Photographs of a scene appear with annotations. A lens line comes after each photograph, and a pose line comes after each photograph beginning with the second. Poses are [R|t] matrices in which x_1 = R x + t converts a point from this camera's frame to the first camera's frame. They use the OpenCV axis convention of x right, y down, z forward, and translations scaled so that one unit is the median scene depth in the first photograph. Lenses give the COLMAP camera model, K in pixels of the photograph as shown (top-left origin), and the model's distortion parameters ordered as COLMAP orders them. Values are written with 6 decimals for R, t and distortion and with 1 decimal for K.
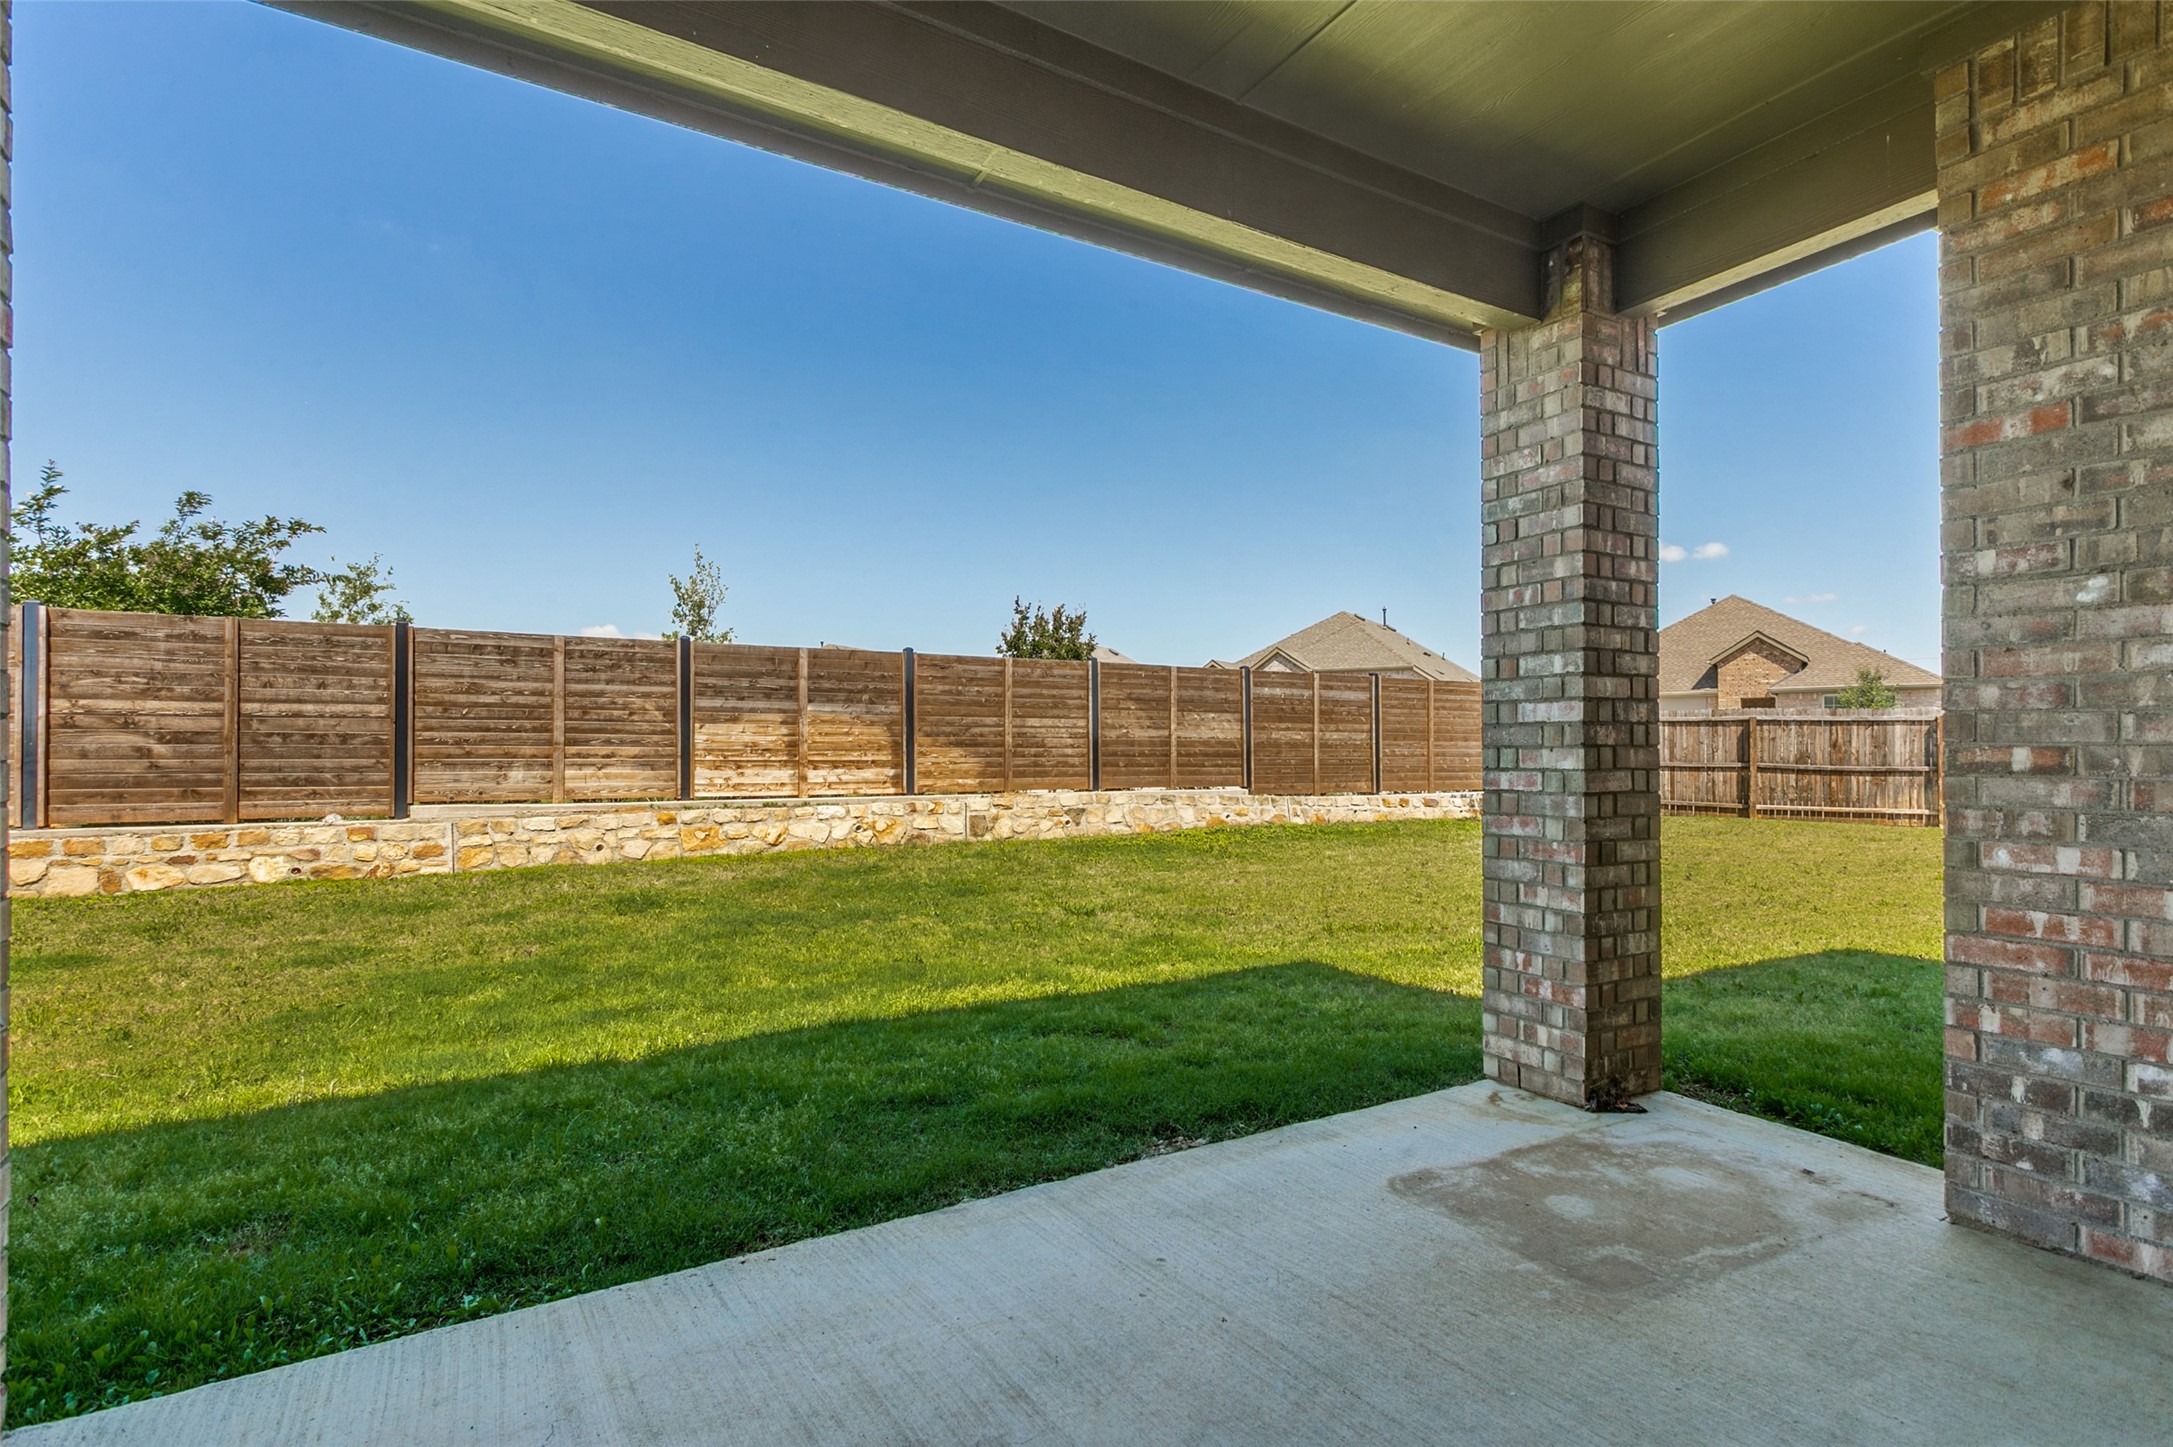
lens RADIAL K [[1028.9, 0, 1025.5], [0, 1028.9, 742.1], [0, 0, 1]] dist [0.003939, 0.000765]
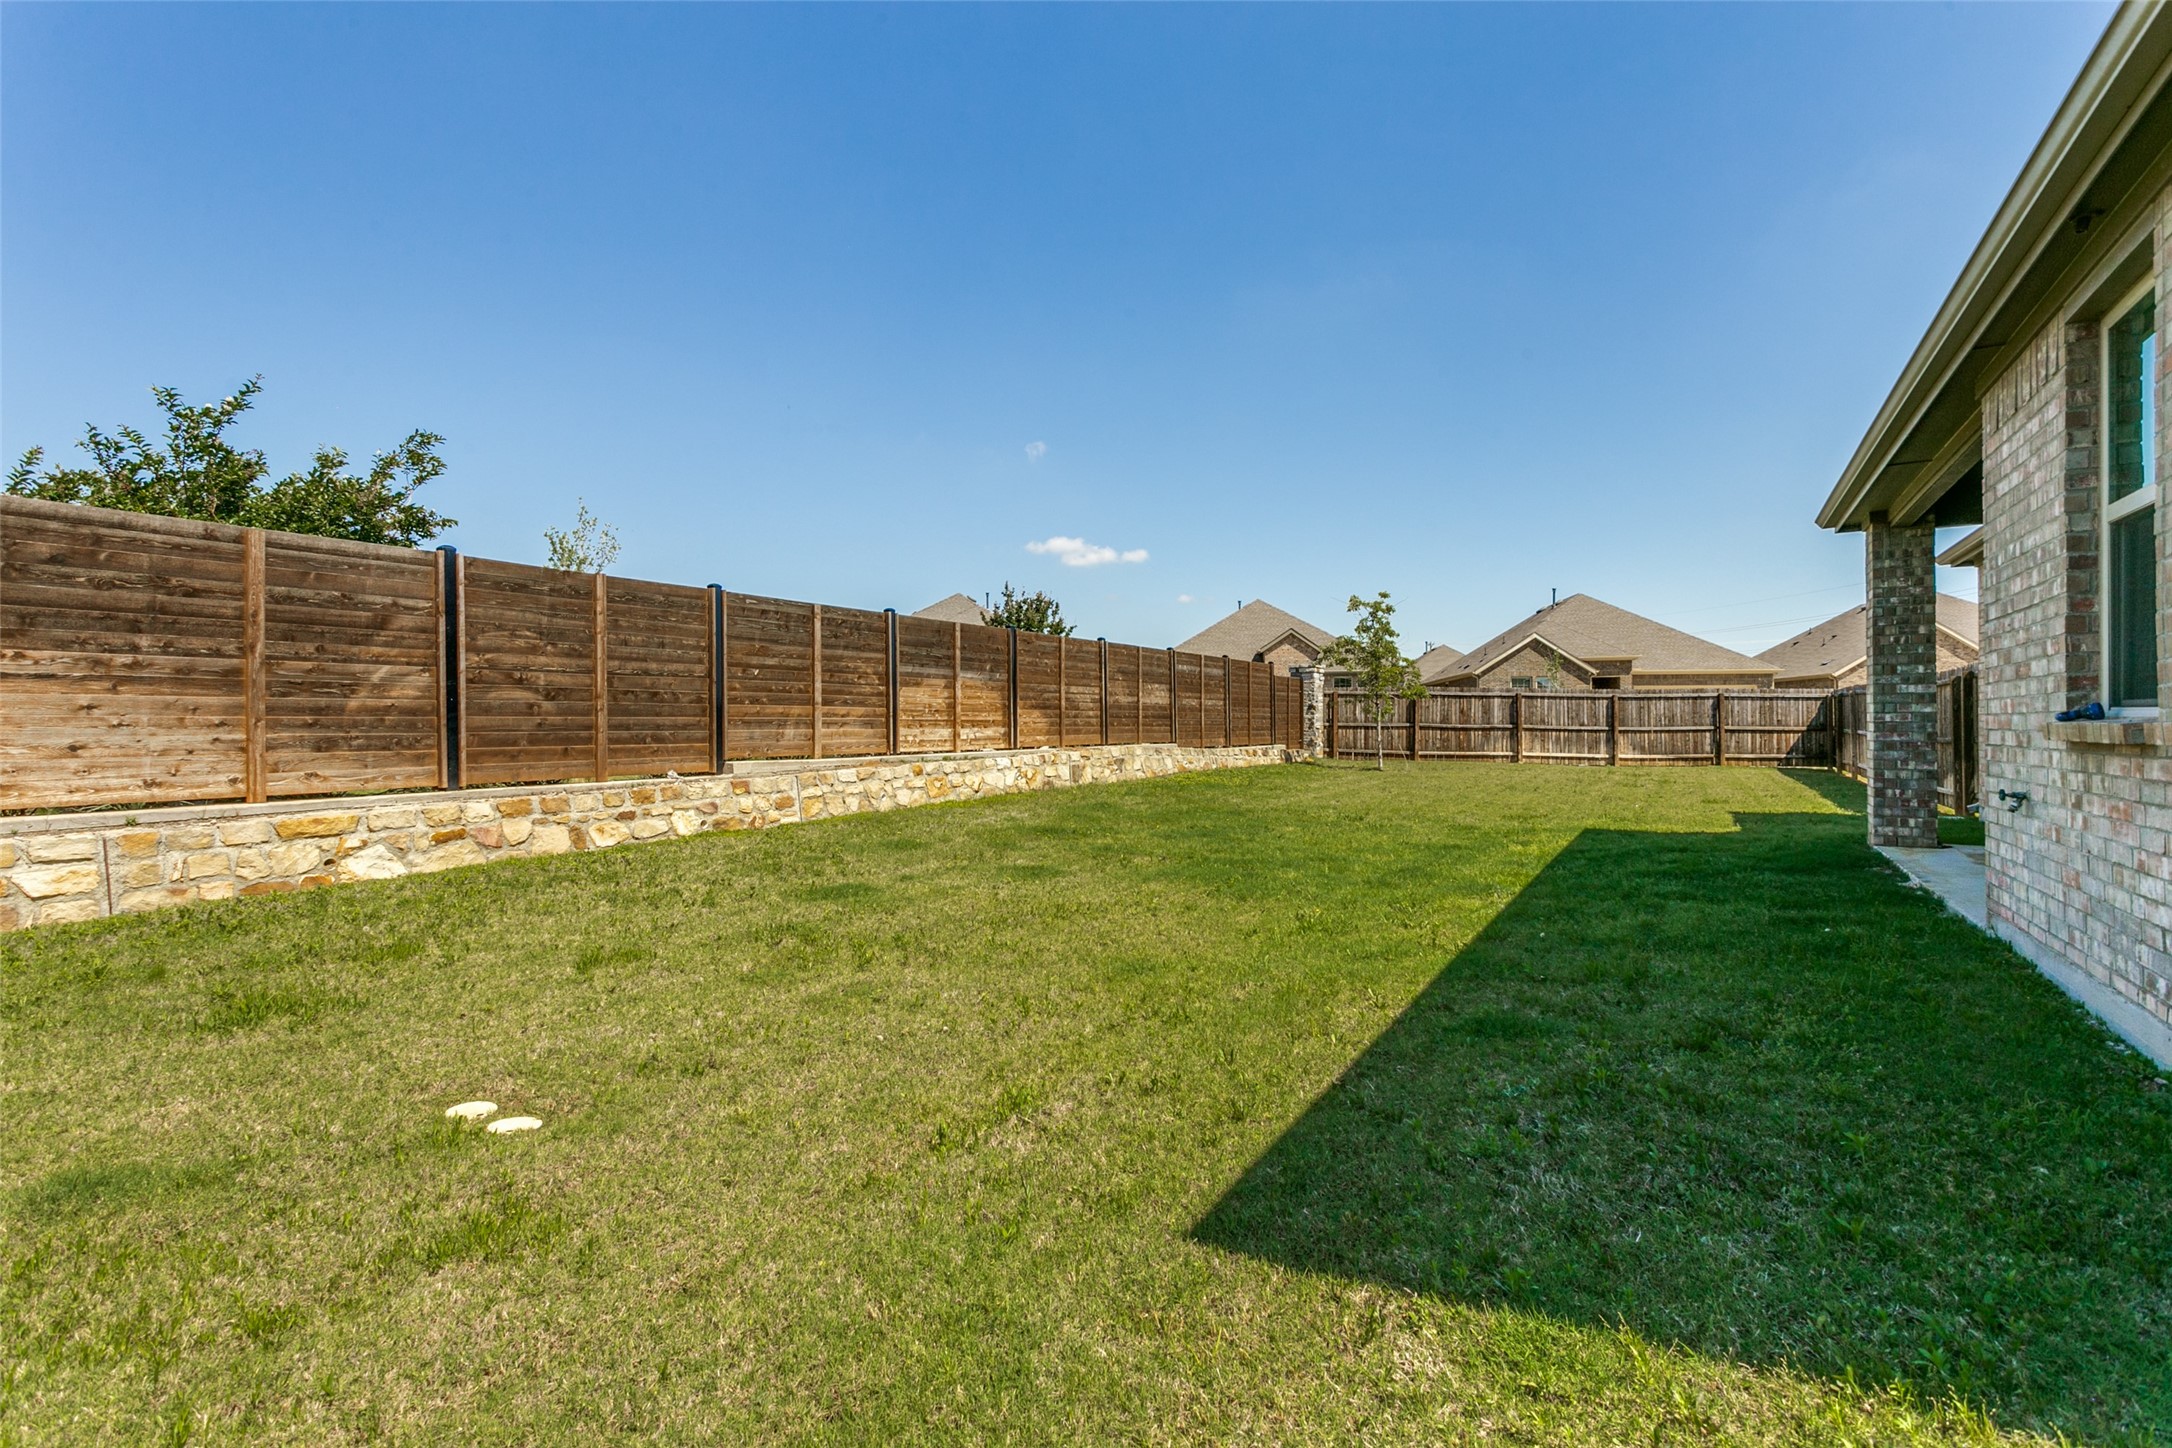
lens RADIAL K [[1028.4, 0, 1001.5], [0, 1028.4, 718.9], [0, 0, 1]] dist [0.003939, 0.000765]
pose [[0.886847, -0.000510, 0.462062, -0.788620], [-0.002686, 0.999977, 0.006260, 0.010238], [-0.462055, -0.006793, 0.886825, -0.050269]]
